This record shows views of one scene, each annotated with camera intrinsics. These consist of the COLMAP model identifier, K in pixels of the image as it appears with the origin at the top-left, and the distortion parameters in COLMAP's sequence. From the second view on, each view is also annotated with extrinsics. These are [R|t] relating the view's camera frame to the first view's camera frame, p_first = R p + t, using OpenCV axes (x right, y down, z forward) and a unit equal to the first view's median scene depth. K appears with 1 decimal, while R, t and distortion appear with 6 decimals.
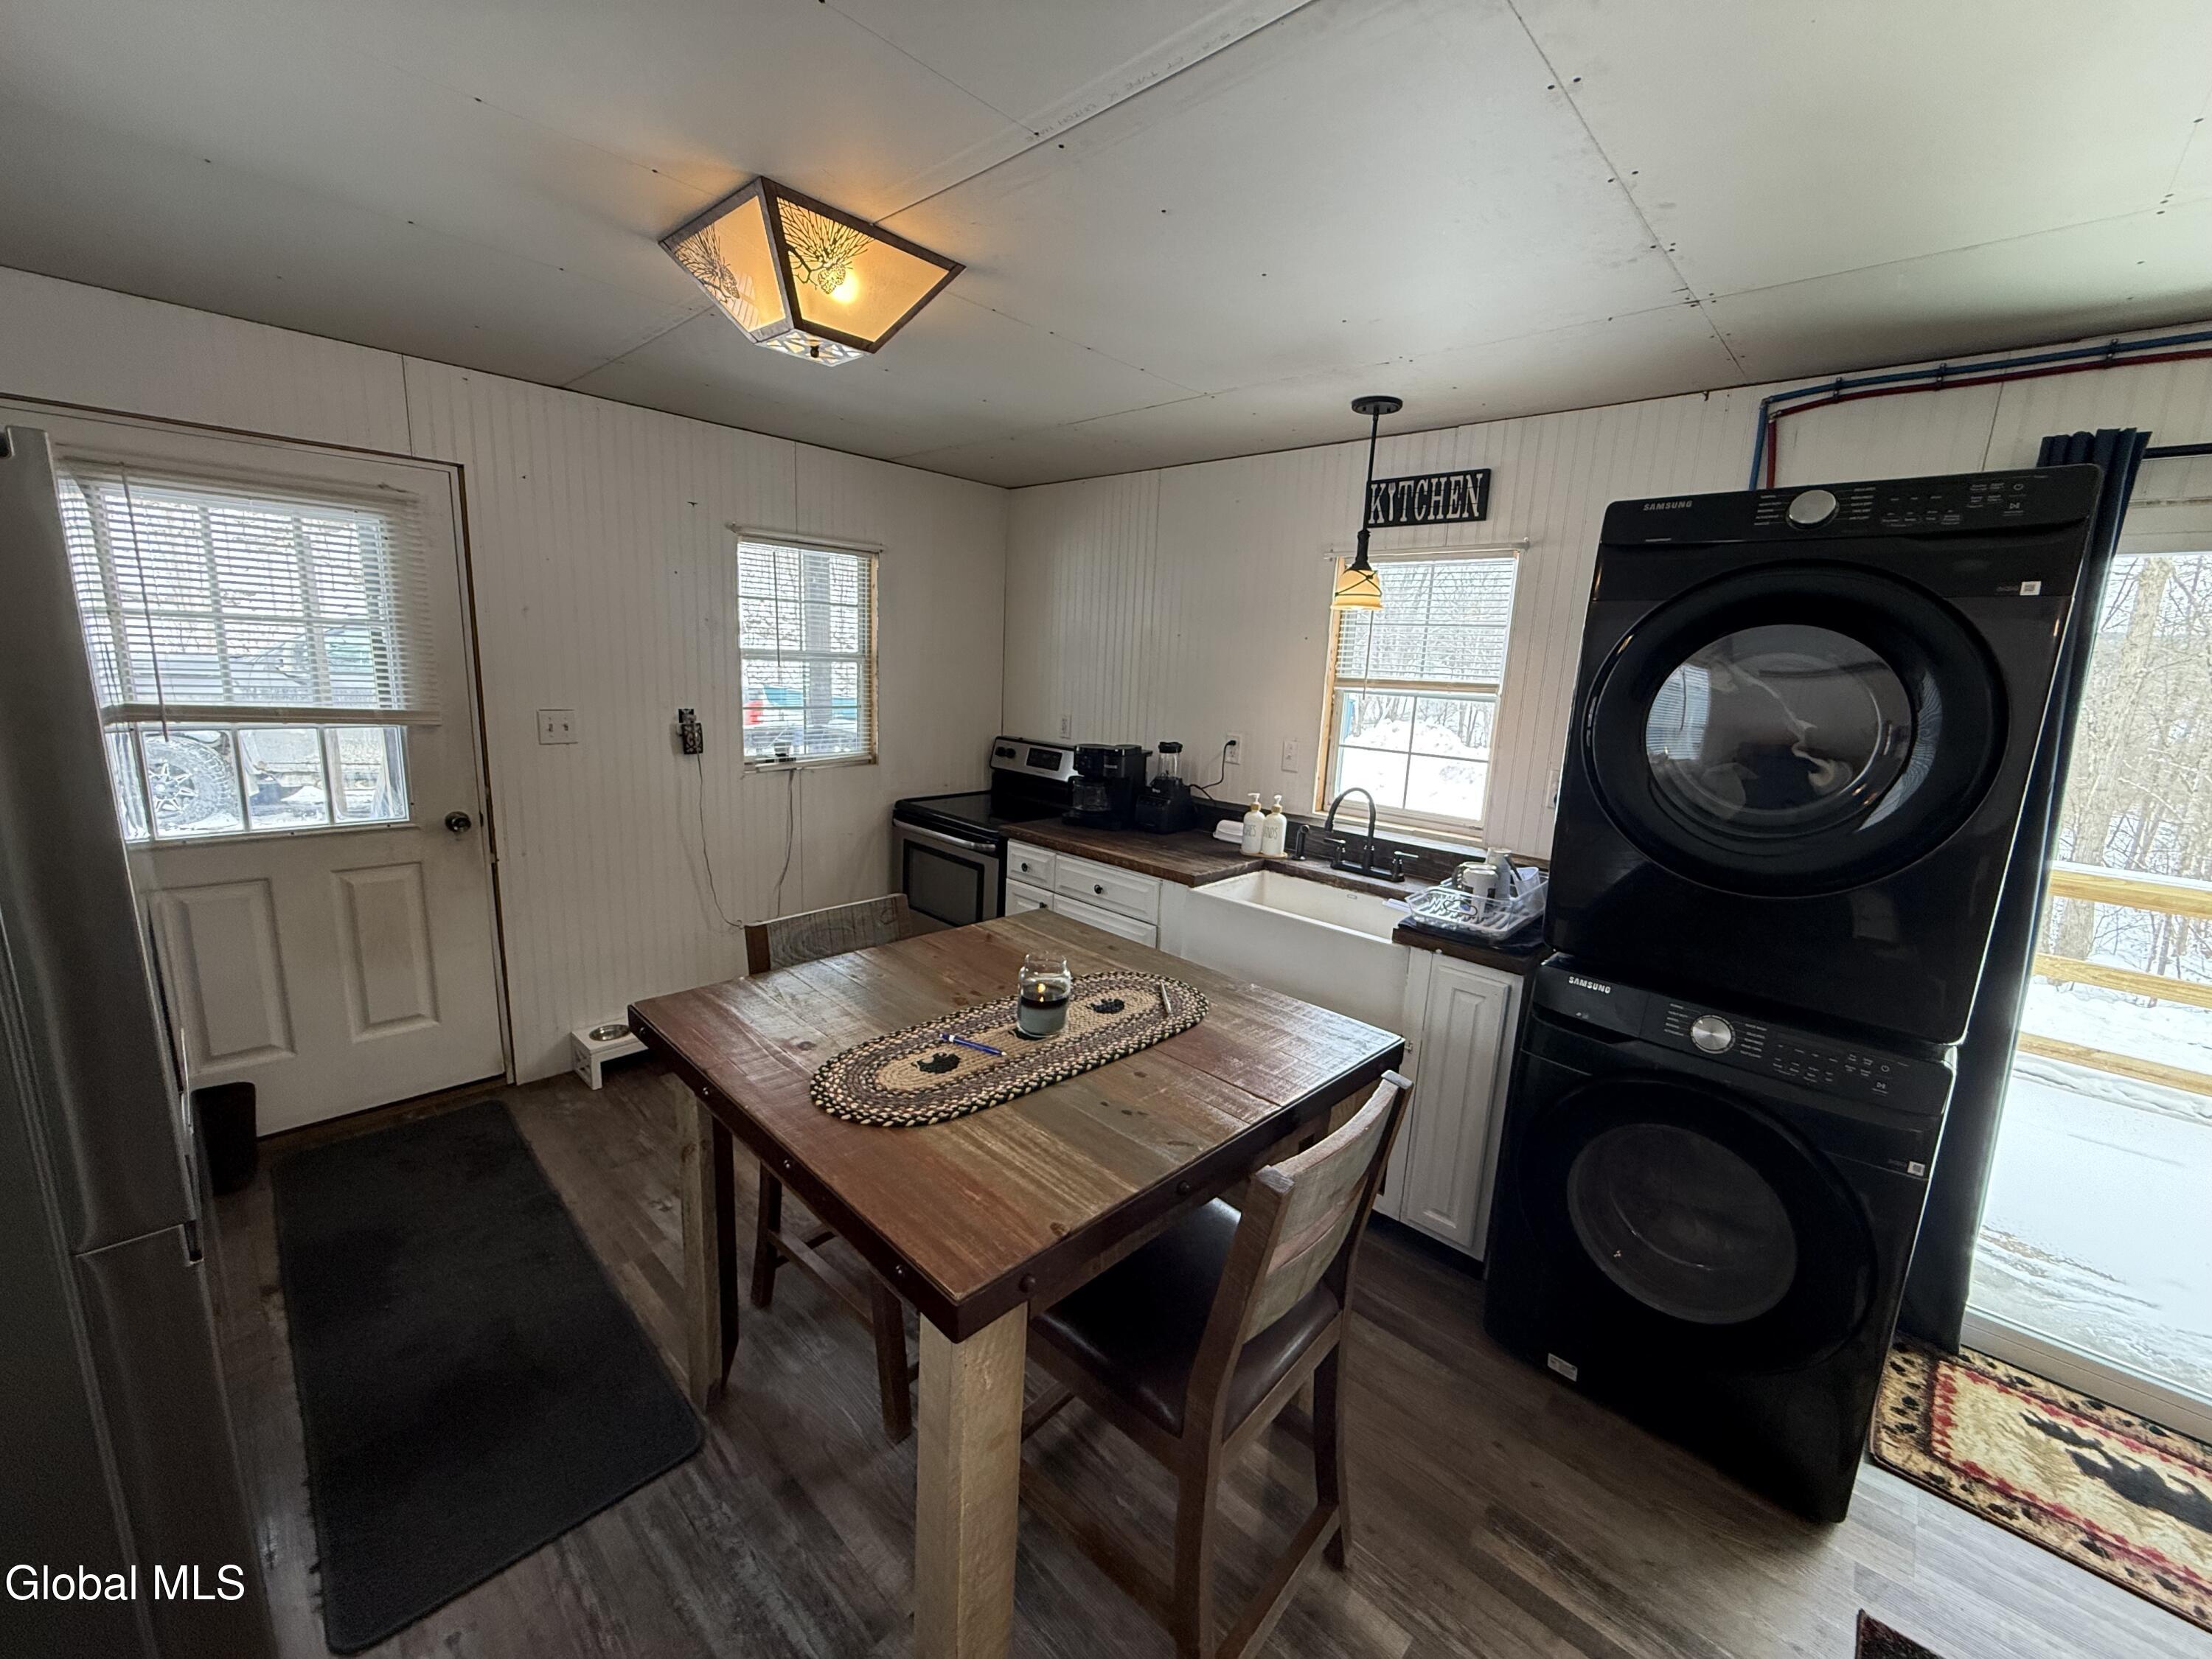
lens RADIAL K [[878.8, 0, 1100.6], [0, 878.8, 826.3], [0, 0, 1]] dist [-0.001408, 0.001012]
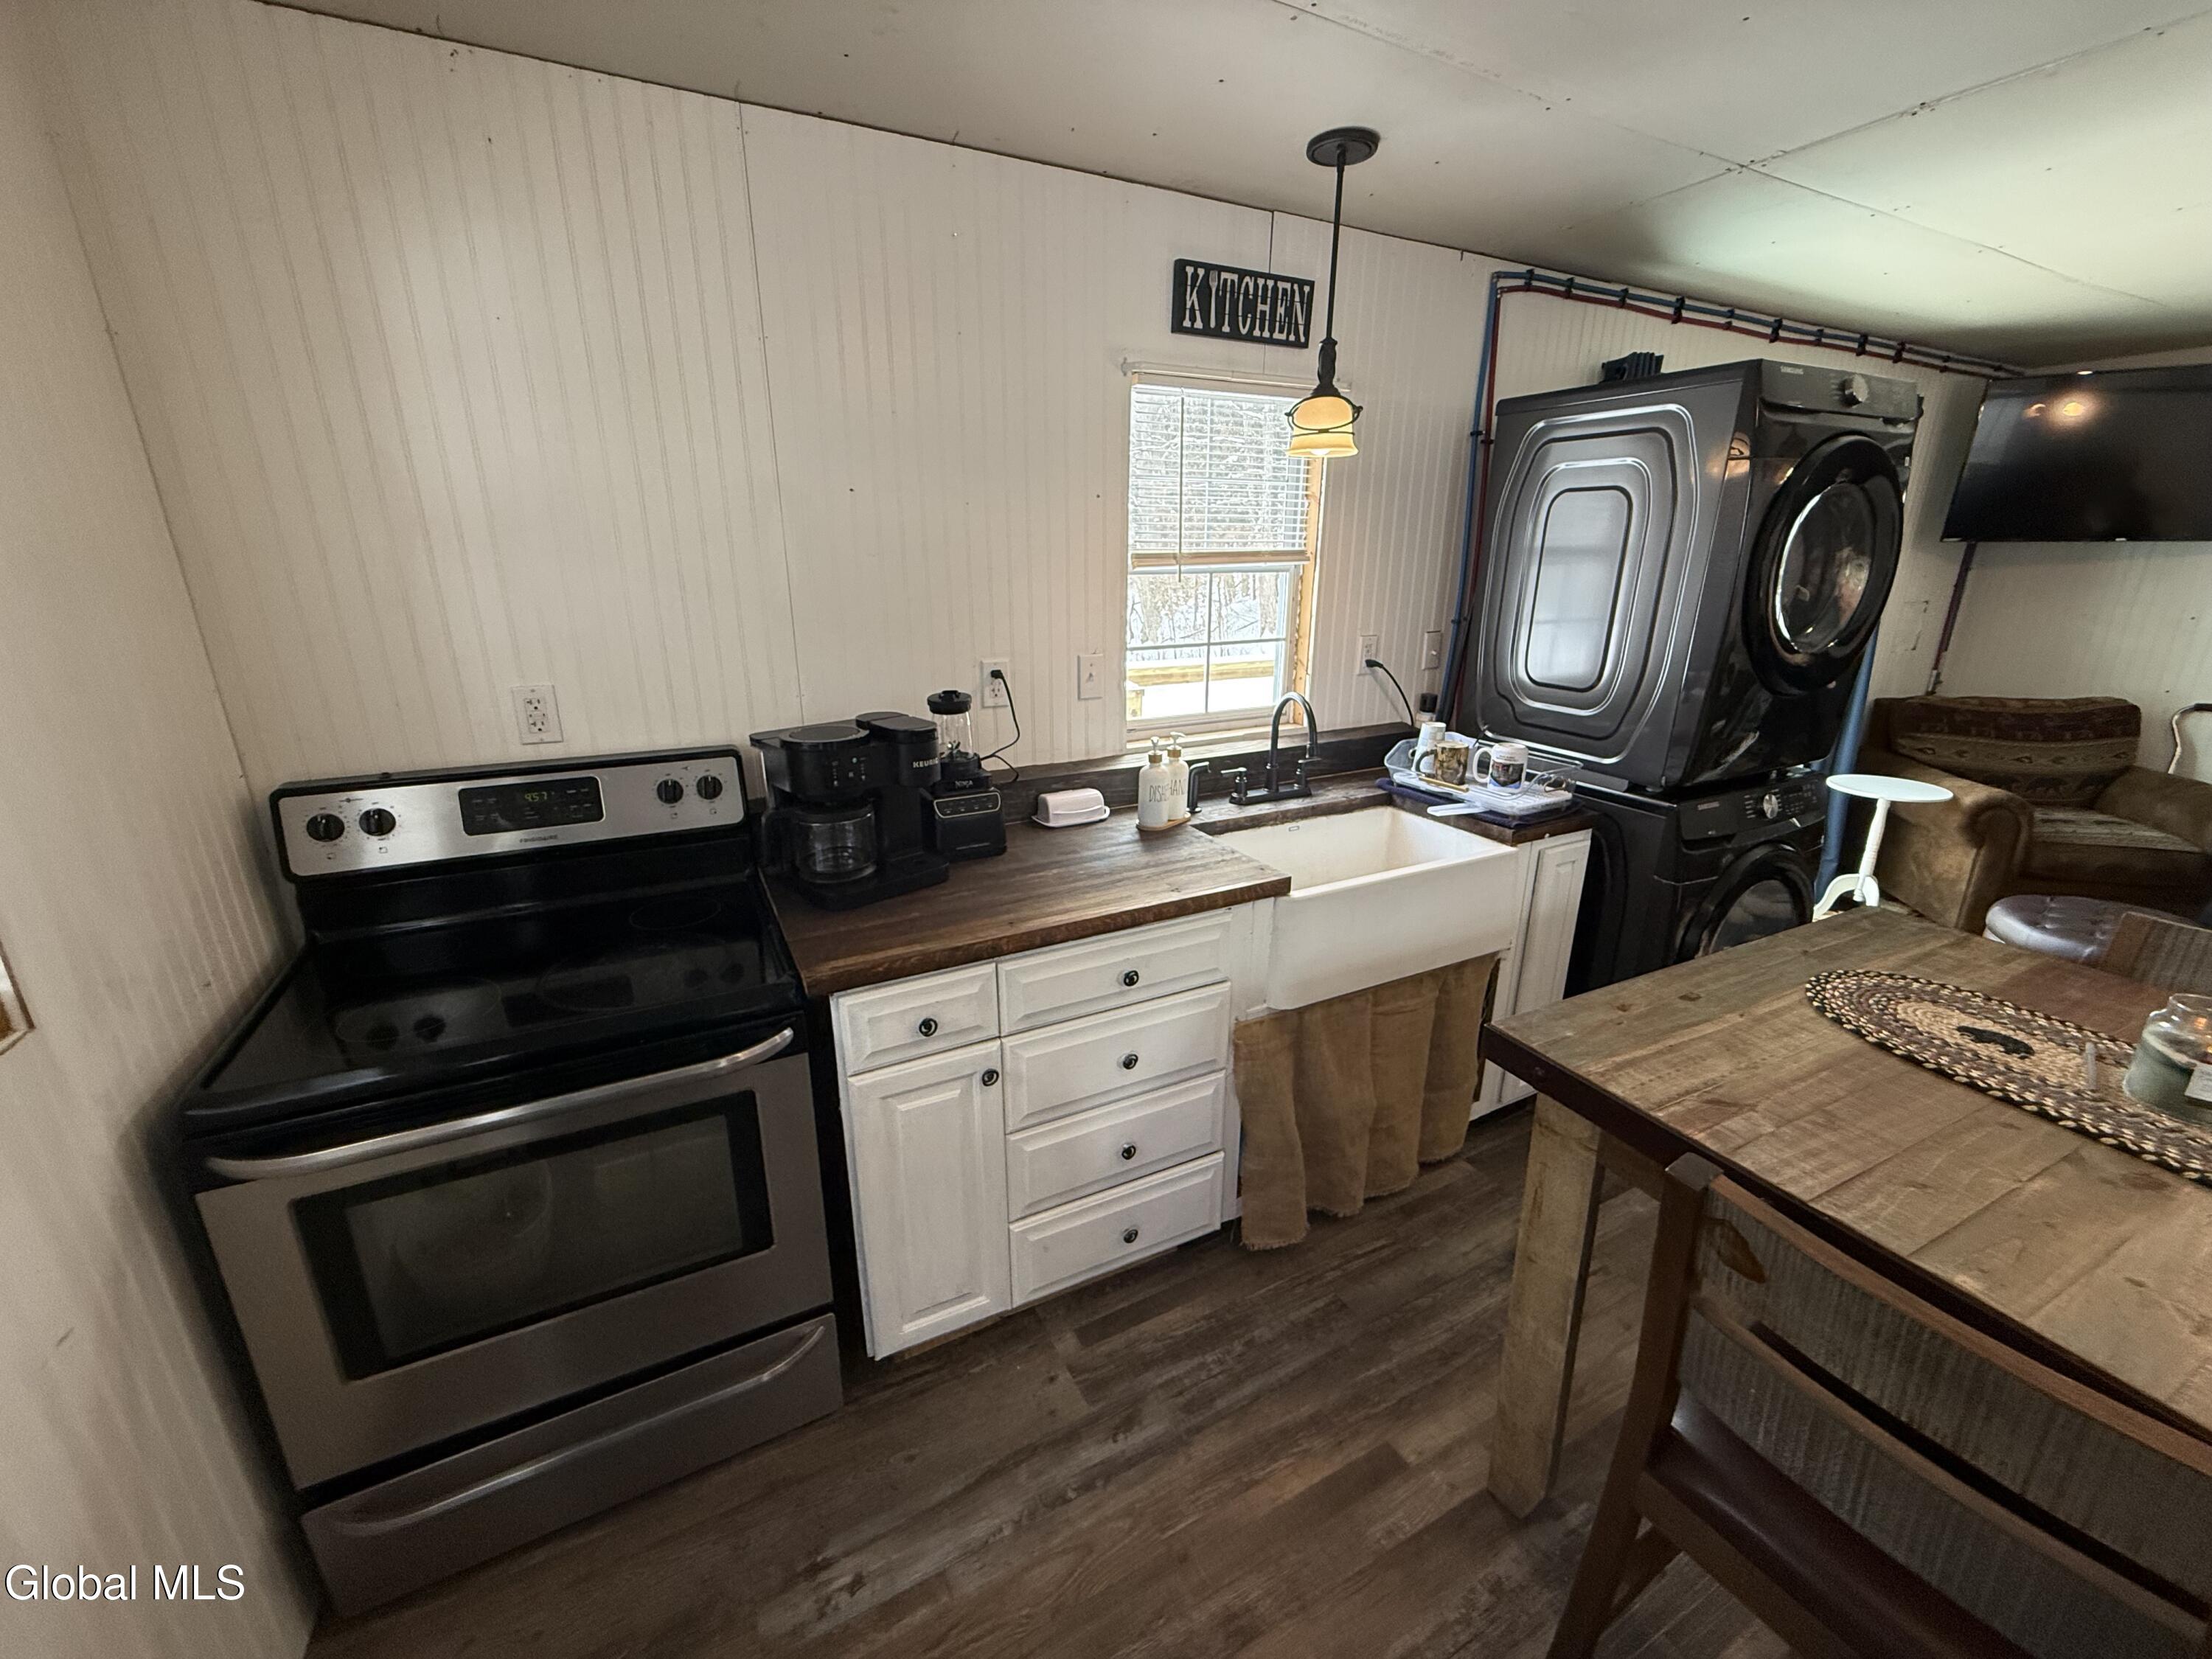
lens RADIAL K [[878.8, 0, 1101.9], [0, 878.8, 830.2], [0, 0, 1]] dist [-0.001408, 0.001012]
pose [[0.325484, -0.331426, 0.885560, -0.508551], [0.200936, 0.939411, 0.277726, -0.186974], [-0.923951, 0.087545, 0.372359, 0.896579]]
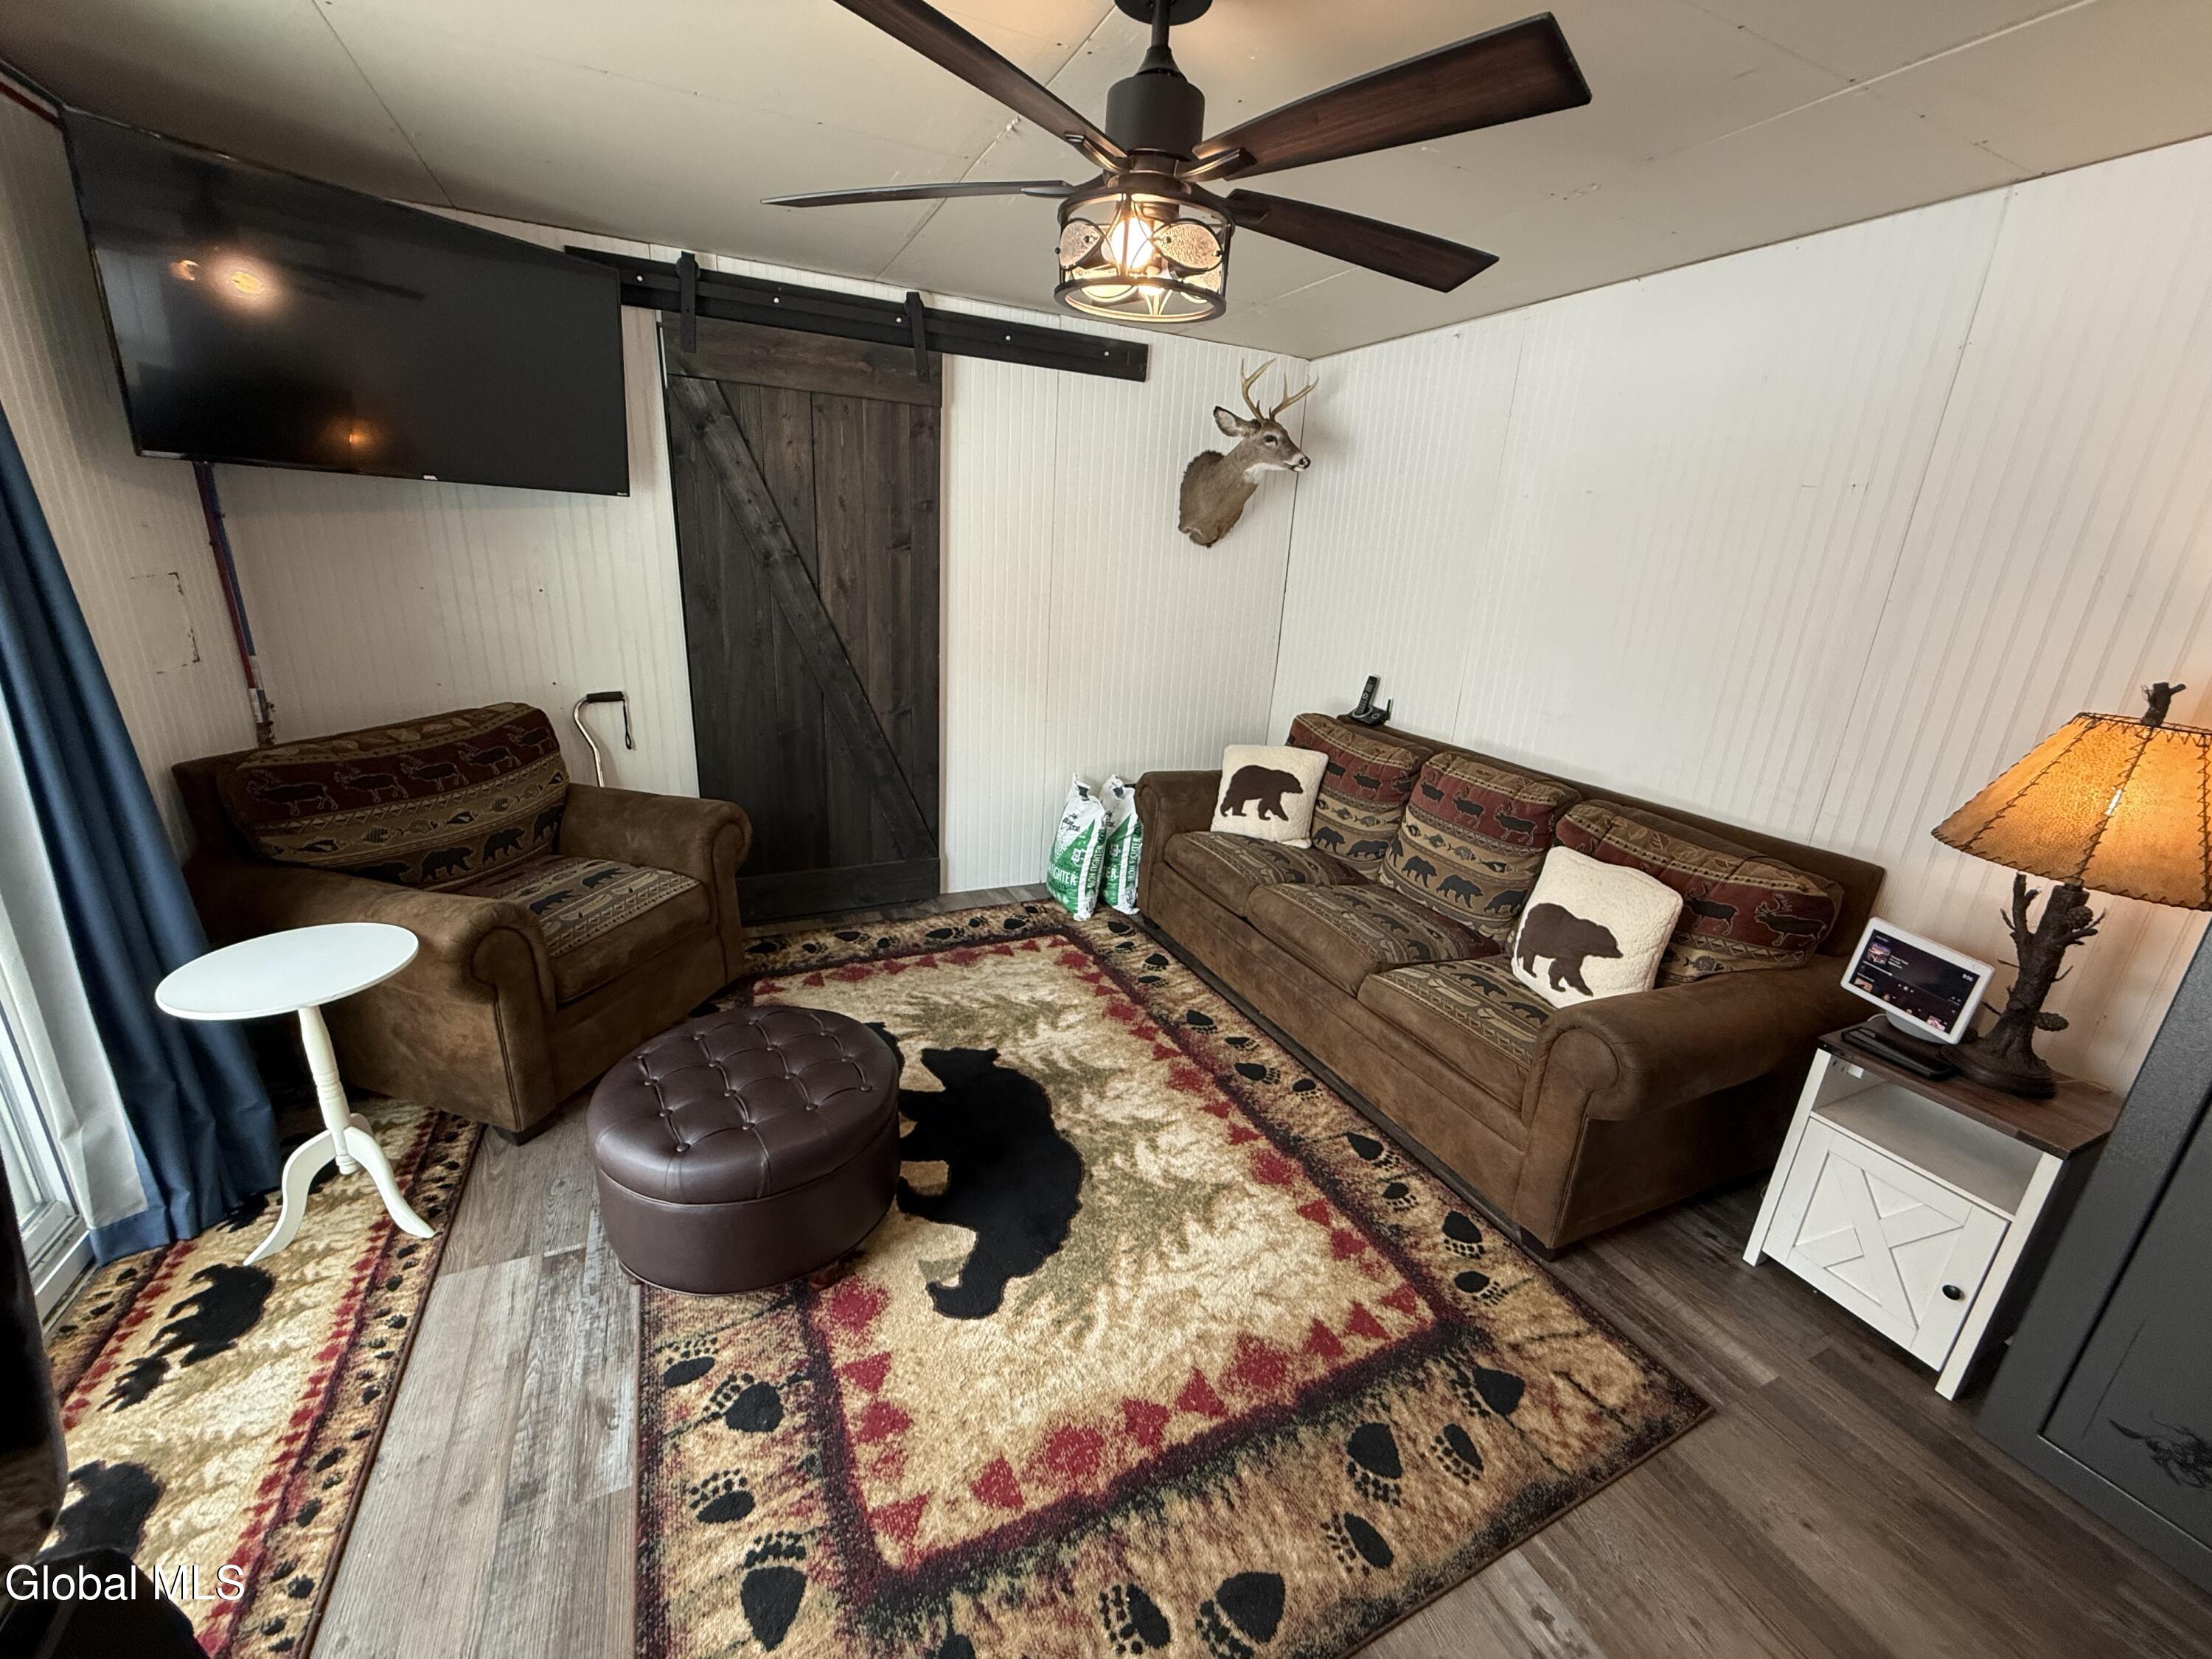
lens RADIAL K [[878.8, 0, 1099.5], [0, 878.8, 826.3], [0, 0, 1]] dist [-0.001408, 0.001012]
pose [[-0.924560, -0.203751, 0.321984, 0.321643], [-0.023684, 0.874118, 0.485135, -0.062307], [-0.380299, 0.440911, -0.813001, 0.551323]]
